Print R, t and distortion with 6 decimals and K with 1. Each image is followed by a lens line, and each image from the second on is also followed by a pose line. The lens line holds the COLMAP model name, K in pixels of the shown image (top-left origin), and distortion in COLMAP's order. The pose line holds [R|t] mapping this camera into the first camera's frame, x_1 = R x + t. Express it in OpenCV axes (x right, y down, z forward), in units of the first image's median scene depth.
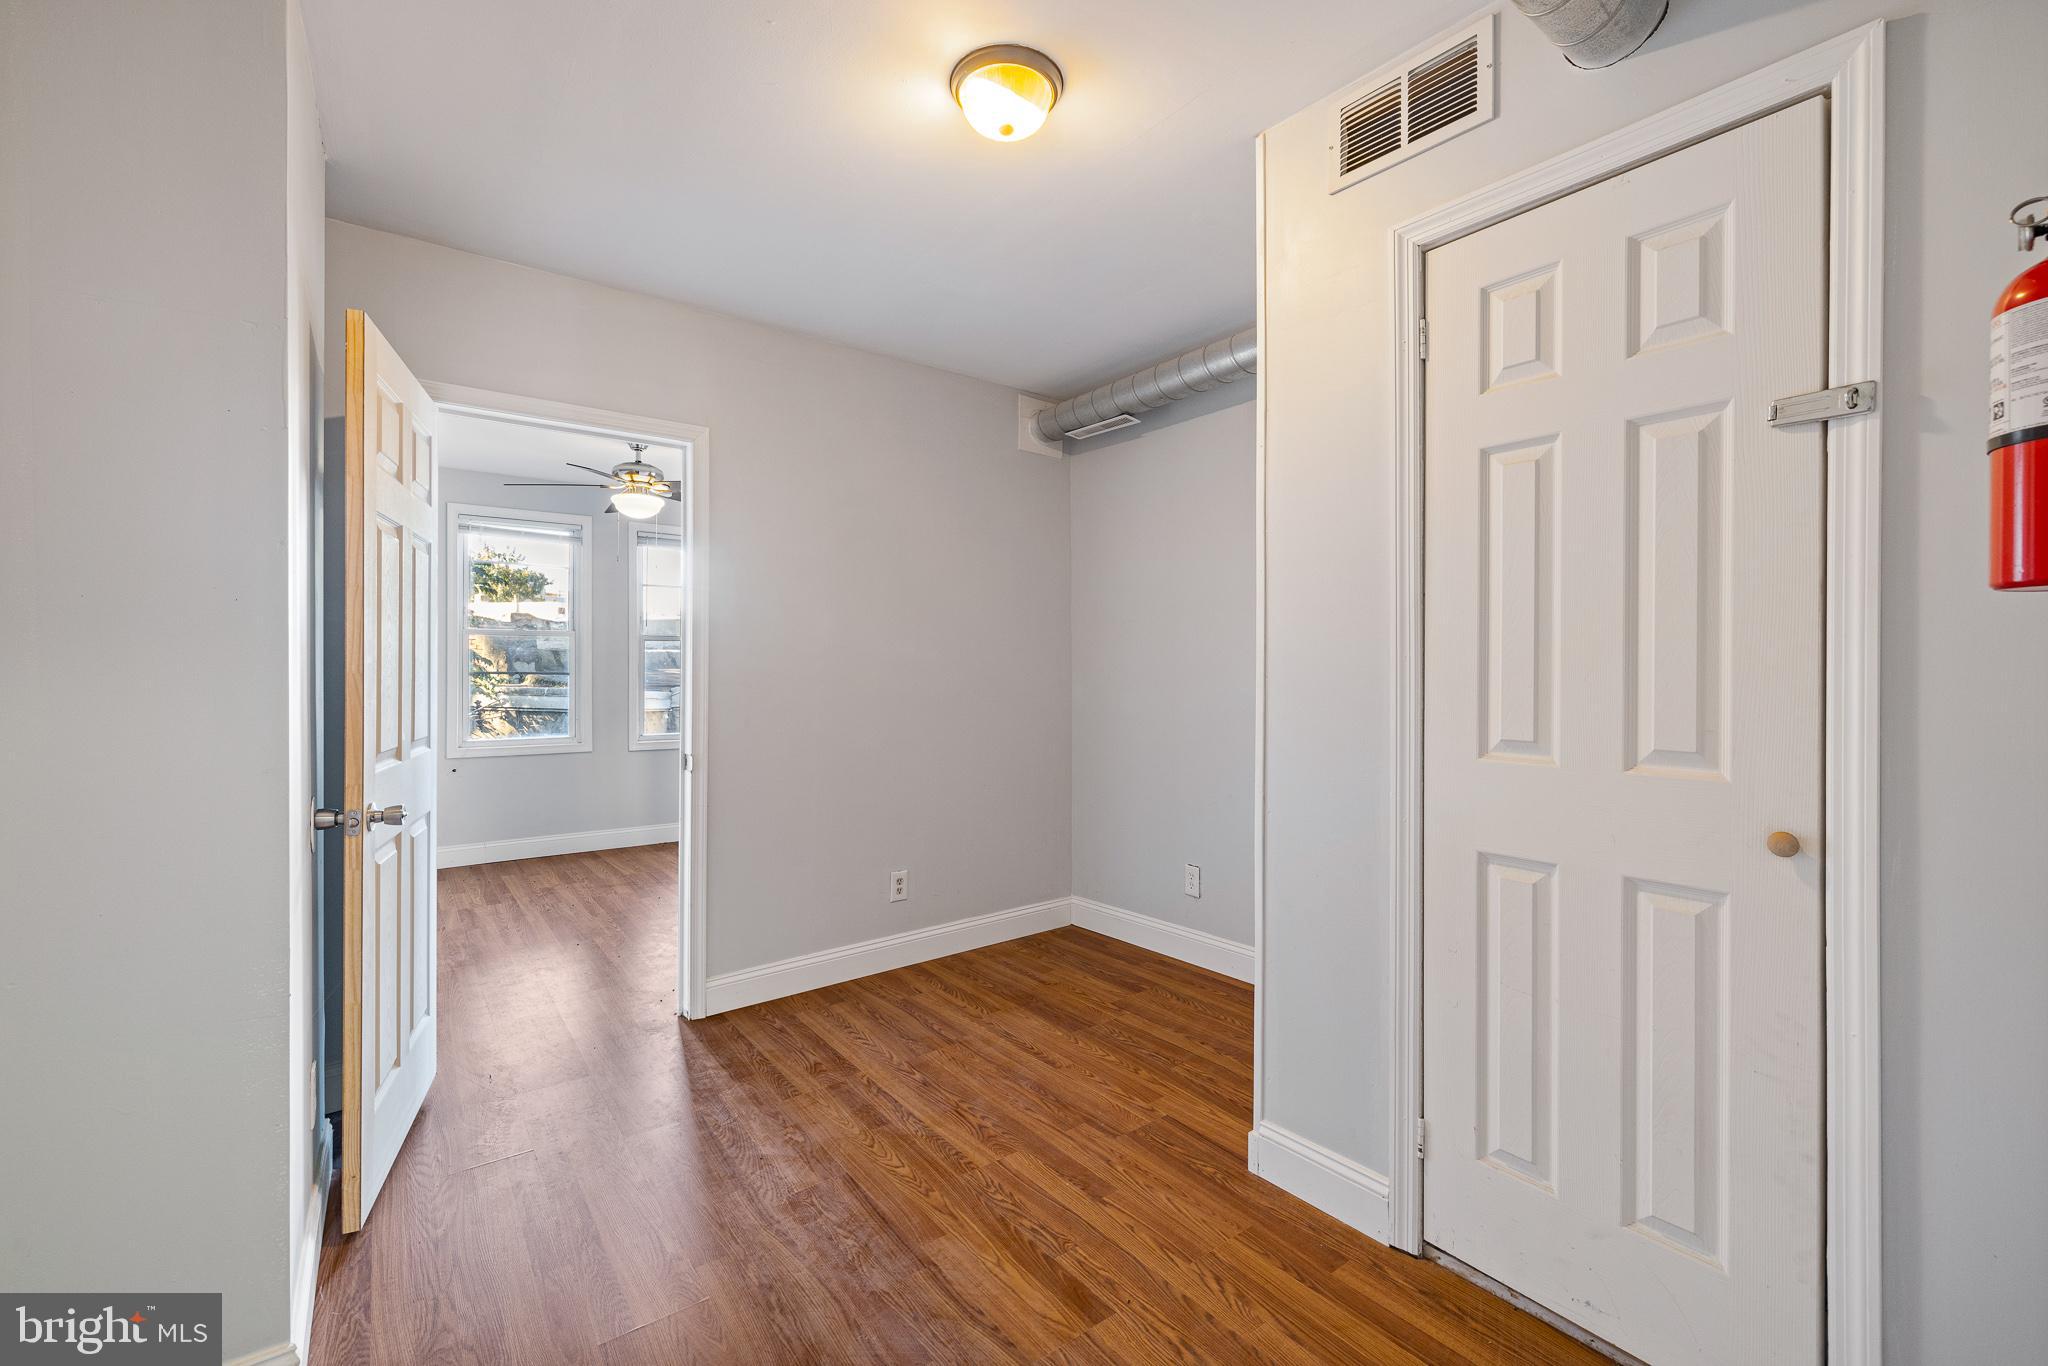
lens RADIAL K [[876.6, 0, 1012.6], [0, 876.6, 676.0], [0, 0, 1]] dist [0.002926, 0.000087]
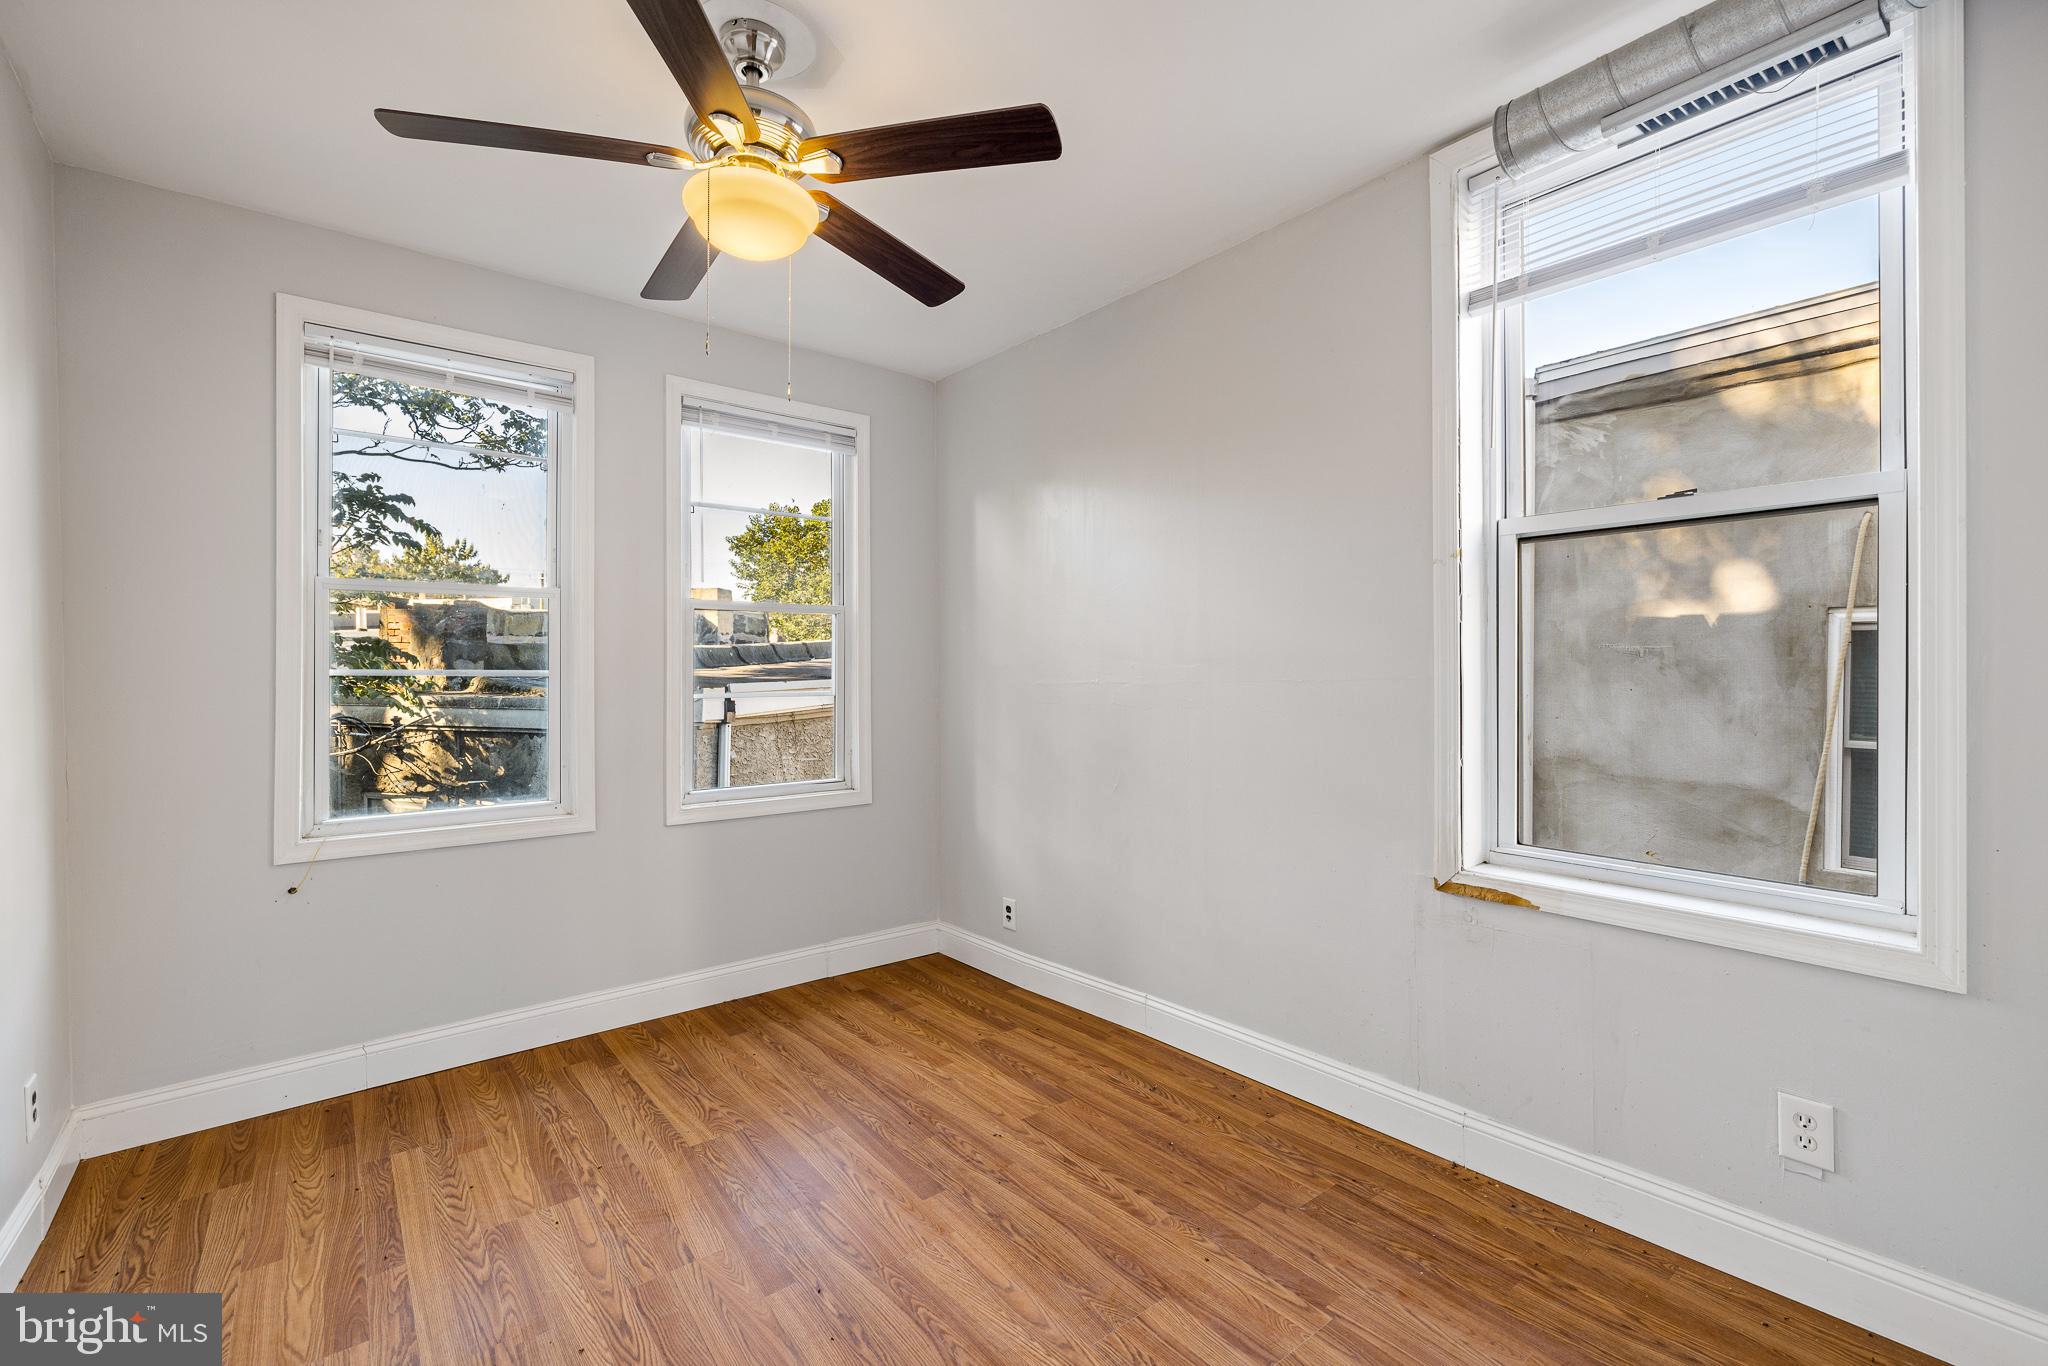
lens RADIAL K [[876.6, 0, 1034.2], [0, 876.6, 676.3], [0, 0, 1]] dist [0.002926, 0.000087]
pose [[0.998369, -0.006929, 0.056667, -0.159196], [0.006753, 0.999972, 0.003296, -0.001434], [-0.056688, -0.002908, 0.998388, 0.302054]]
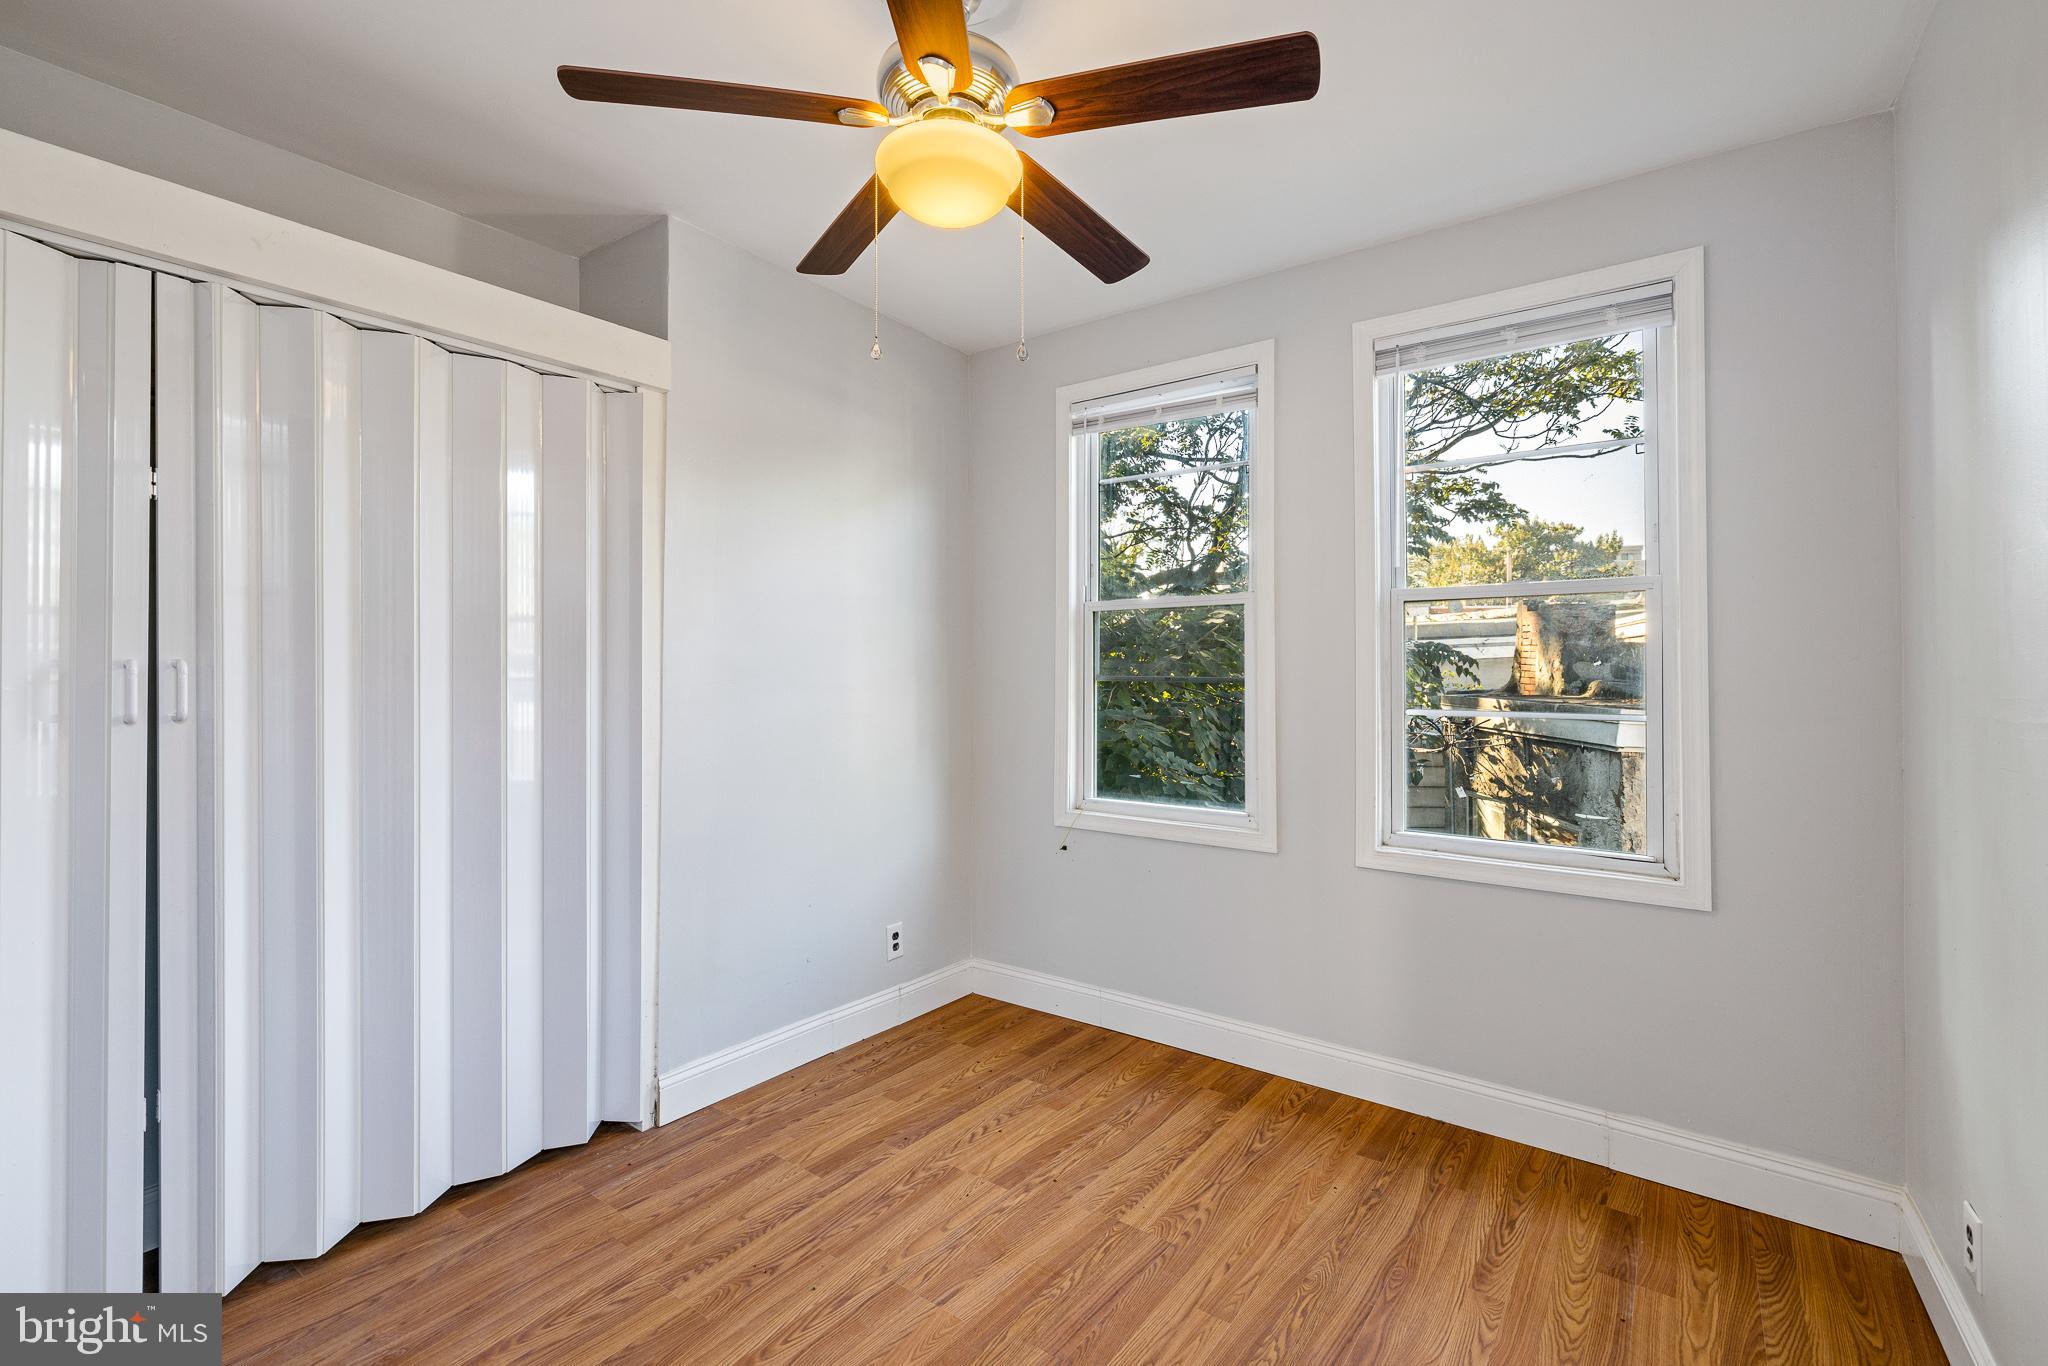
lens RADIAL K [[900.5, 0, 1009.8], [0, 900.5, 667.2], [0, 0, 1]] dist [0.001362, 0.000742]
pose [[0.292626, -0.007148, -0.956200, -0.045307], [-0.003948, 0.999955, -0.008683, -0.004280], [0.956219, 0.006316, 0.292585, 0.448520]]
